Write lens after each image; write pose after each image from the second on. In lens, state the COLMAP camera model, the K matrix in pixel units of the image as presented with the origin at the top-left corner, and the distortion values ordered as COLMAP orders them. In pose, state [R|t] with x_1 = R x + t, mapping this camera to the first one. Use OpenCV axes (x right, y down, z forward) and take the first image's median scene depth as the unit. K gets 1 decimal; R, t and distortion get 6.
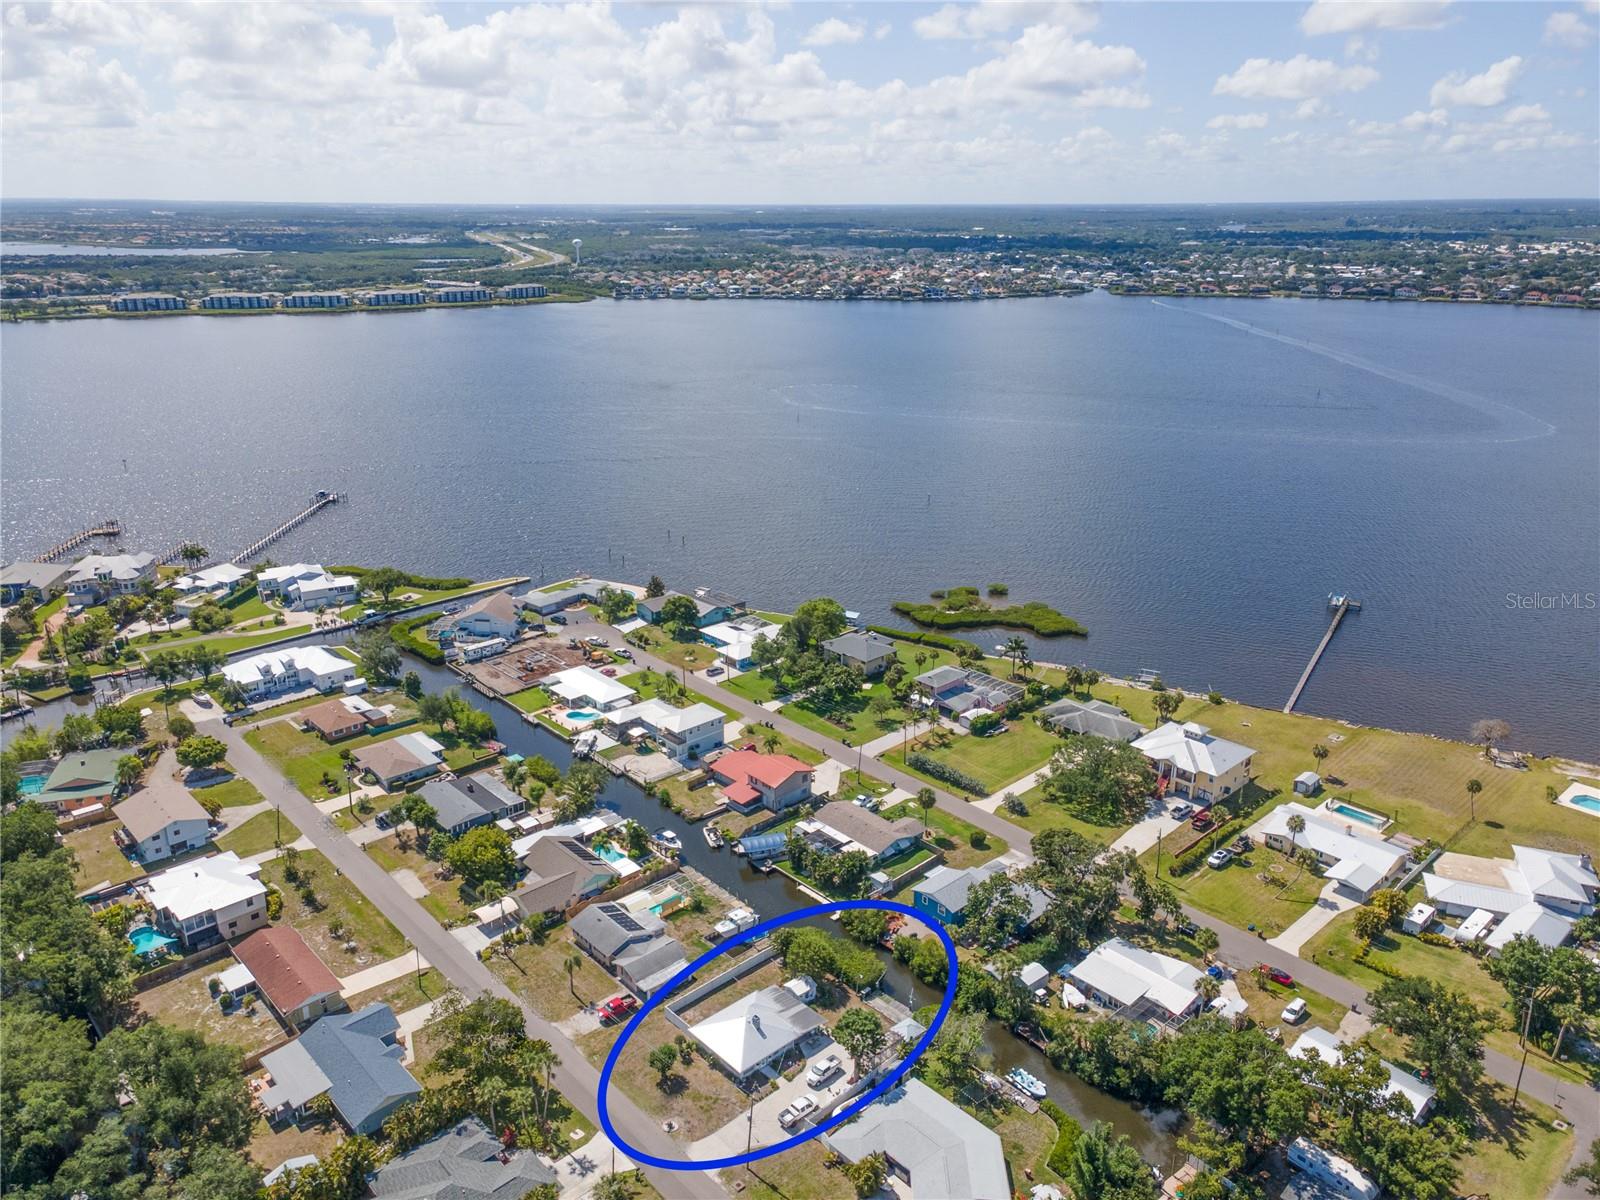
lens RADIAL K [[1156.7, 0, 792.0], [0, 1156.7, 597.5], [0, 0, 1]] dist [0.029127, 0.021831]
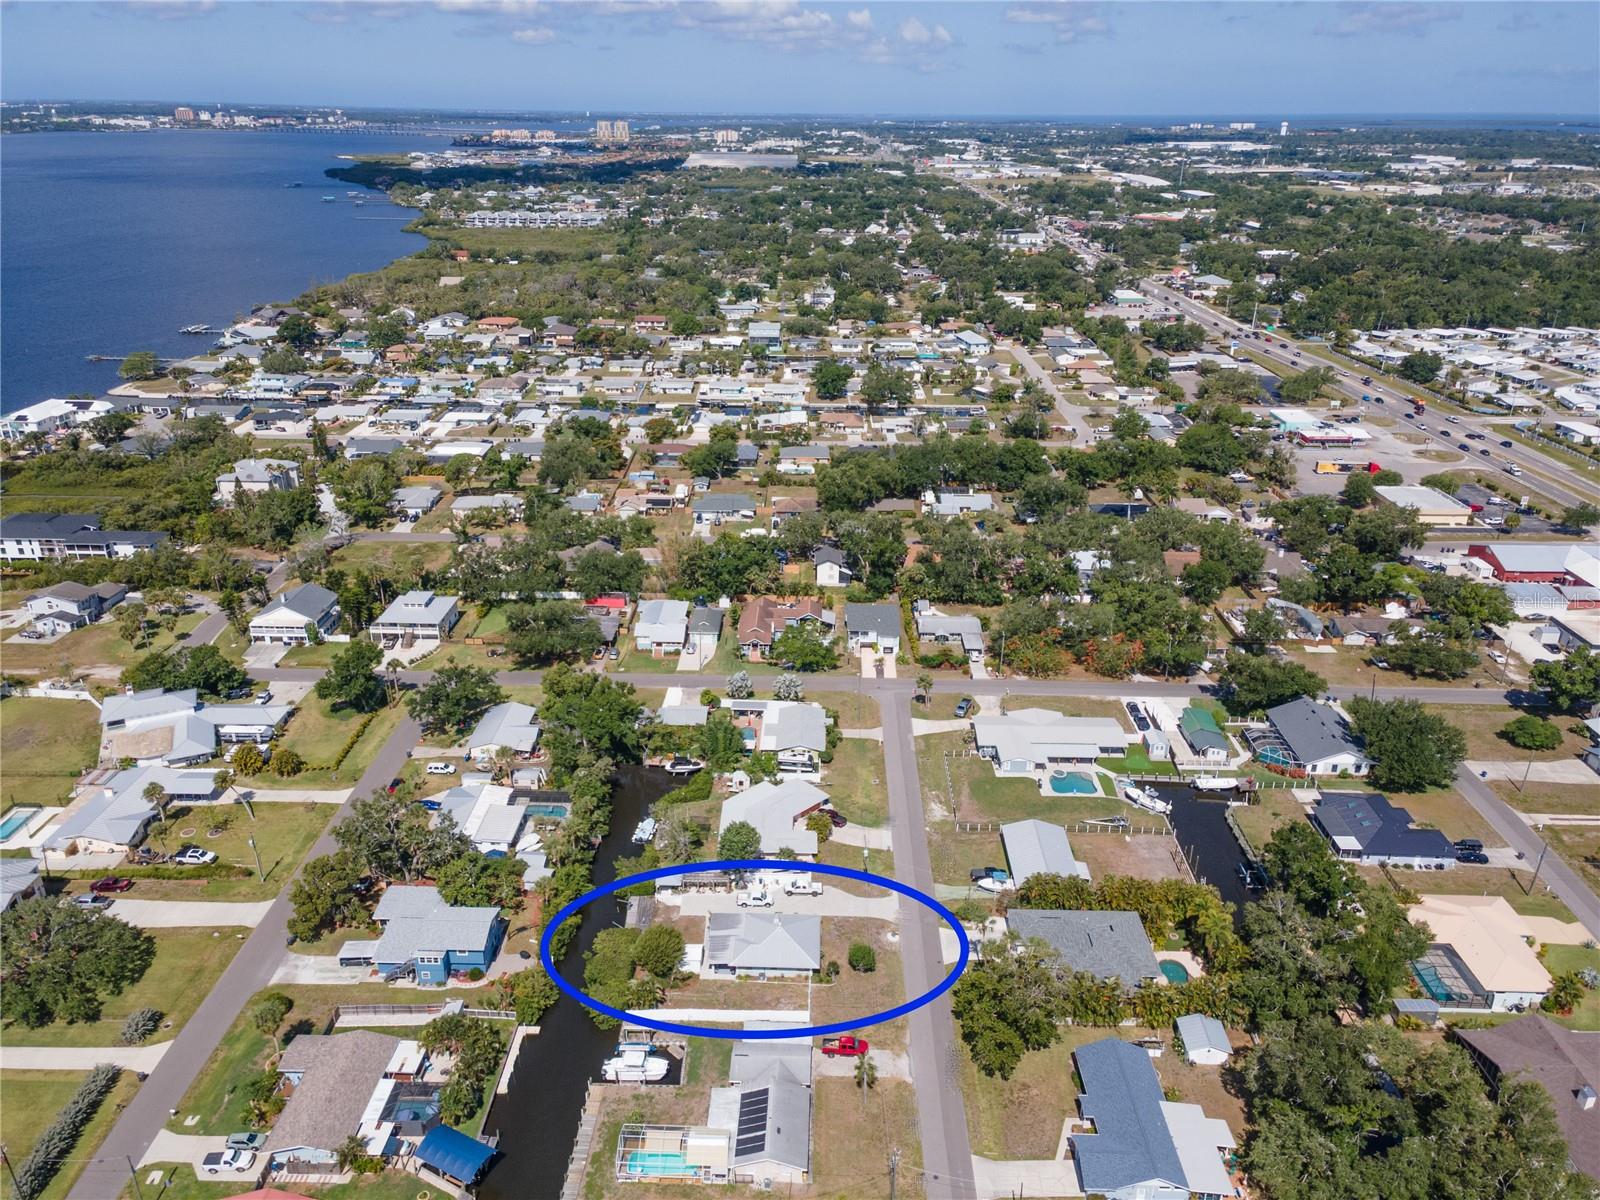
lens RADIAL K [[1156.7, 0, 792.0], [0, 1156.7, 597.5], [0, 0, 1]] dist [0.029127, 0.021831]
pose [[-0.720359, -0.273406, 0.637442, -0.357159], [0.217738, 0.783434, 0.582084, -0.264439], [-0.658539, 0.558104, -0.504823, 0.773366]]
